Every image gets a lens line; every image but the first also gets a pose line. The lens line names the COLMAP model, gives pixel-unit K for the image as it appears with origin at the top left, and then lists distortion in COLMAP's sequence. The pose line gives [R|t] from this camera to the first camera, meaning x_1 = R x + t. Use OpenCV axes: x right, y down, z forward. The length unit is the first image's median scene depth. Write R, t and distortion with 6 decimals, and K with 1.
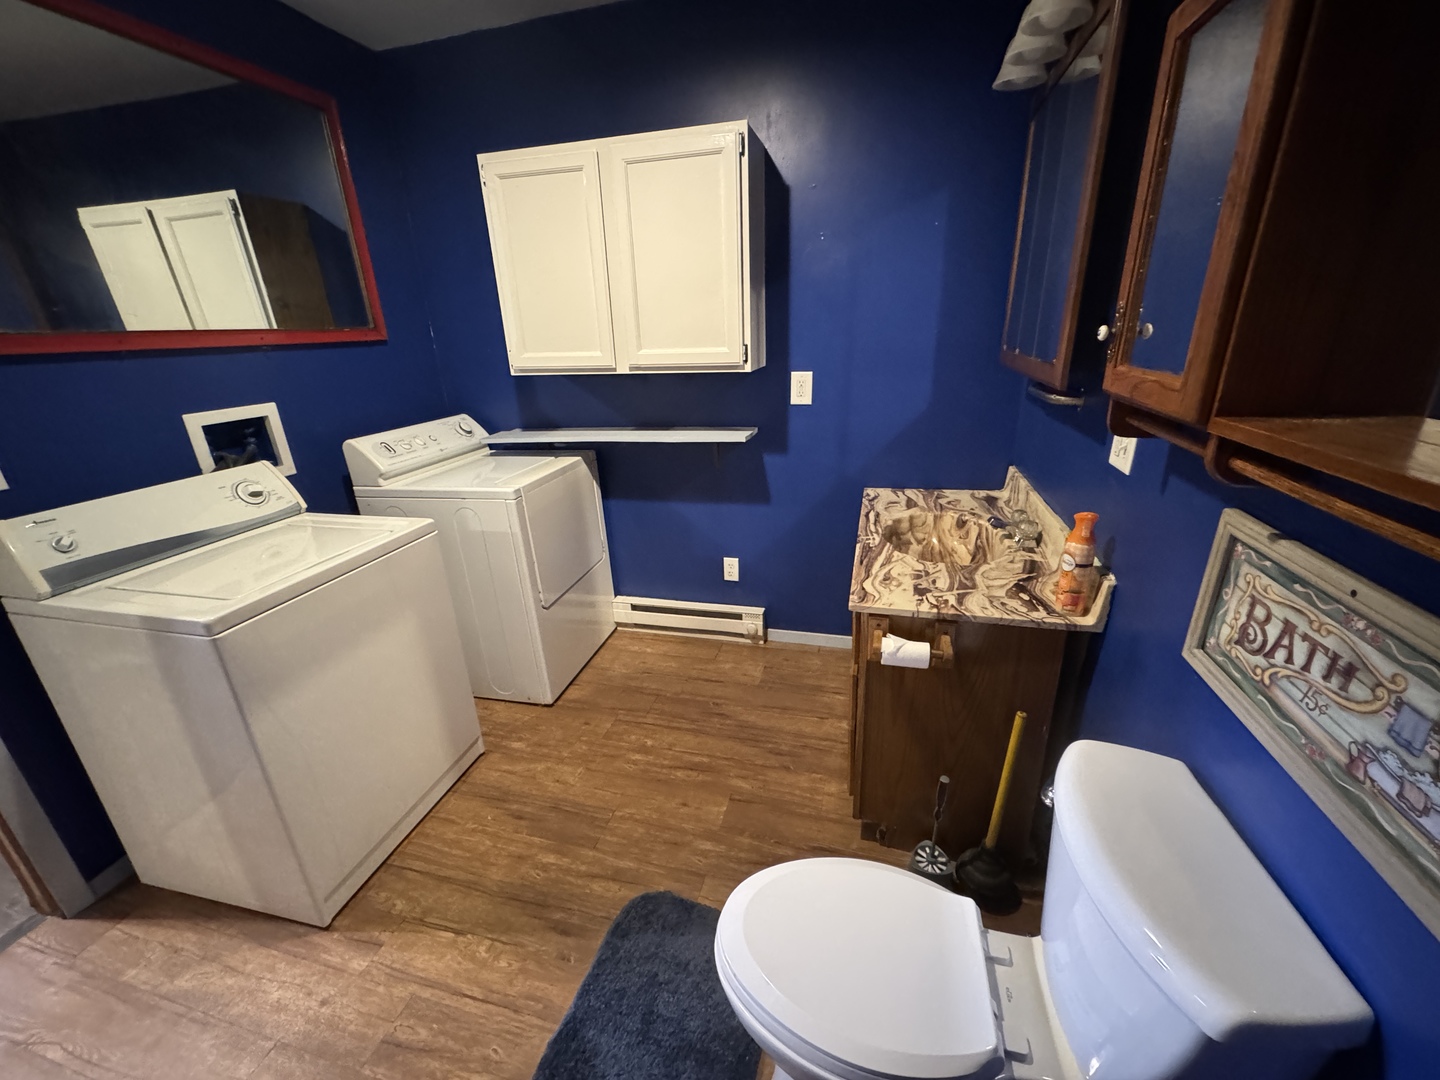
lens RADIAL K [[573.4, 0, 723.0], [0, 573.4, 541.1], [0, 0, 1]] dist [-0.003787, -0.000079]
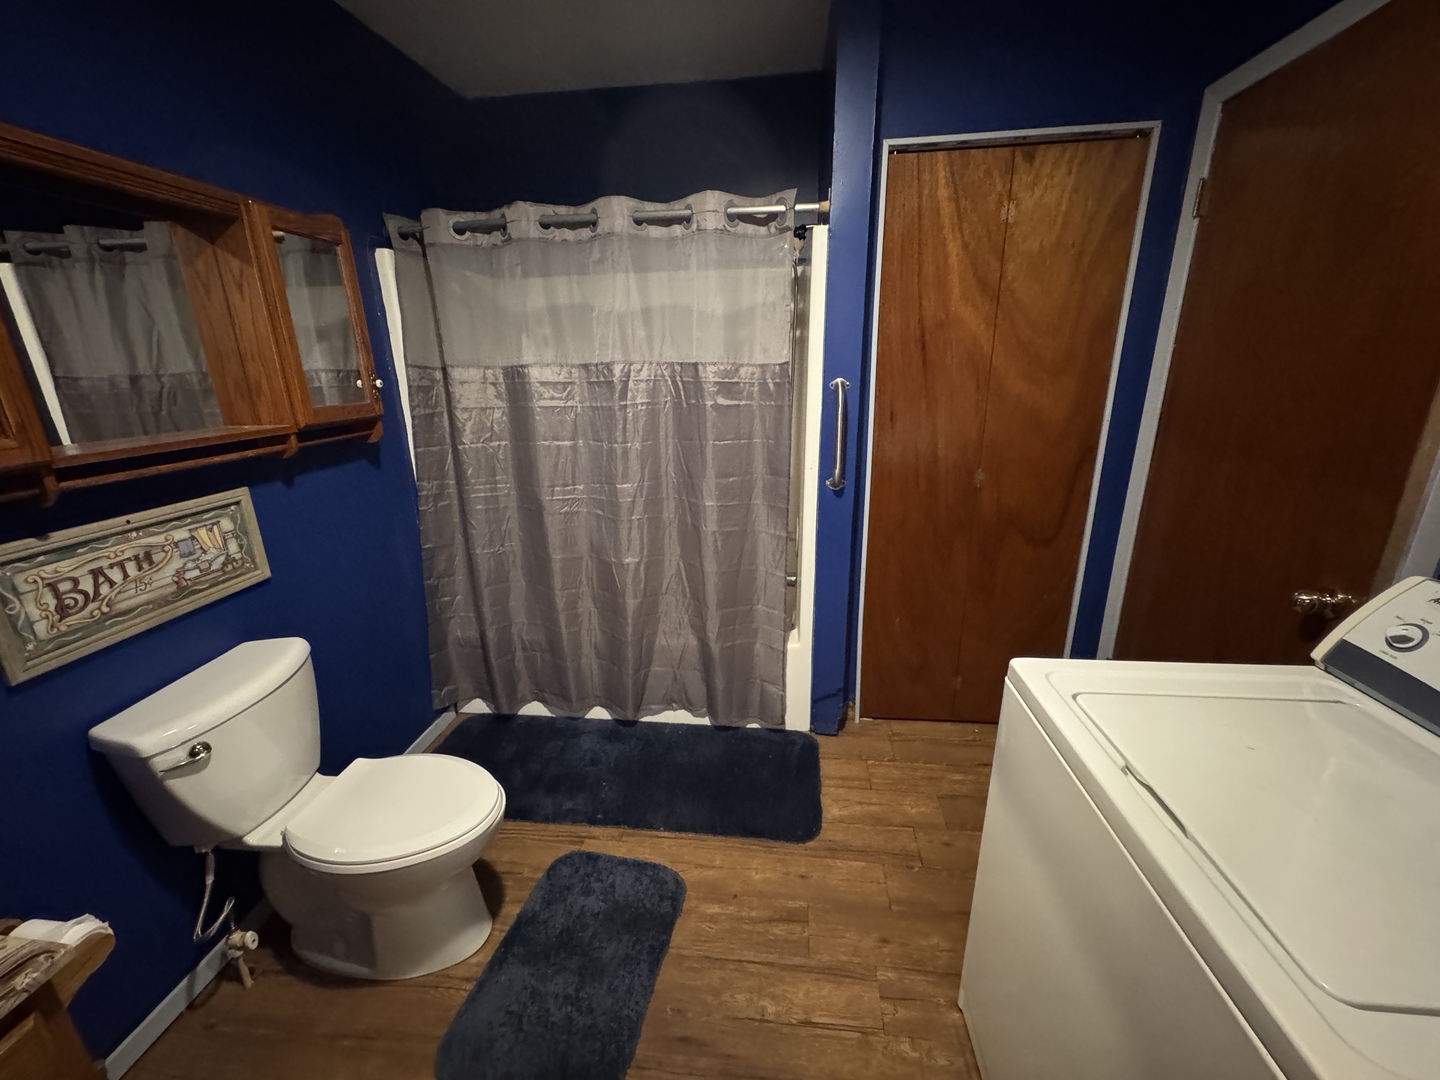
lens RADIAL K [[573.4, 0, 725.3], [0, 573.4, 536.1], [0, 0, 1]] dist [-0.003787, -0.000079]
pose [[-0.988714, 0.095789, -0.115190, -0.633560], [0.004575, 0.787835, 0.615870, -0.946863], [0.149744, 0.608392, -0.779381, 2.517133]]
